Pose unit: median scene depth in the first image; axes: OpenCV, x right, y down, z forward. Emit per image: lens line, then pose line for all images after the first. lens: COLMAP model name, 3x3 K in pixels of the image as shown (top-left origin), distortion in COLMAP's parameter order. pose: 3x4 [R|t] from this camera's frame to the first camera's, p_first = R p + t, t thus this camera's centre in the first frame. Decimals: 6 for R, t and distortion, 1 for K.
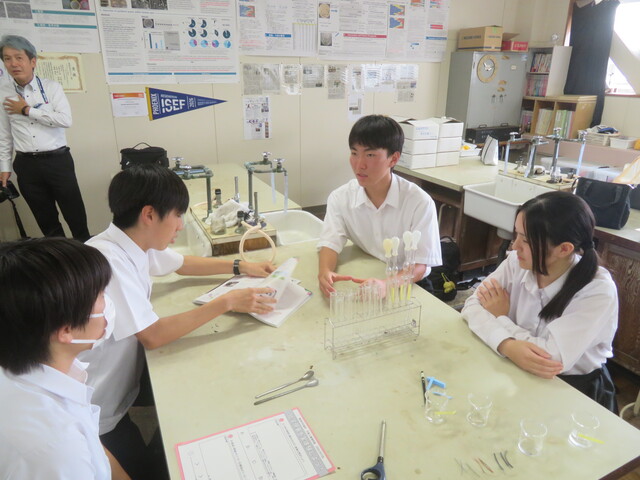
lens RADIAL K [[451.8, 0, 319.4], [0, 451.8, 240.9], [0, 0, 1]] dist [-0.011926, -0.002175]
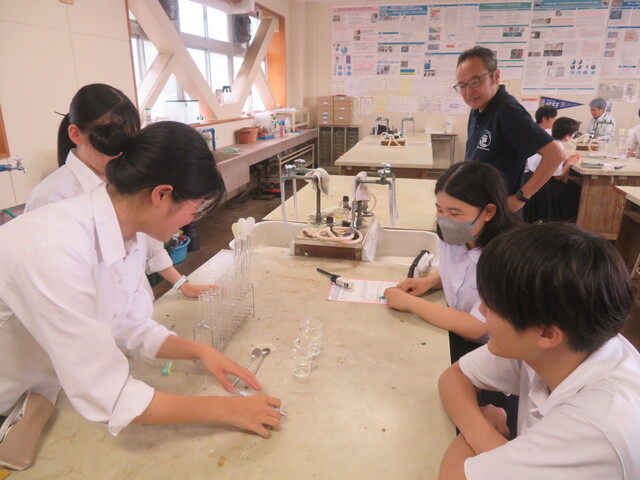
lens RADIAL K [[451.8, 0, 320.1], [0, 451.8, 238.6], [0, 0, 1]] dist [-0.011926, -0.002175]
pose [[0.781846, 0.188737, -0.594218, 0.137045], [-0.211943, 0.976778, 0.031381, 0.390547], [0.586342, 0.101405, 0.803692, -1.026173]]
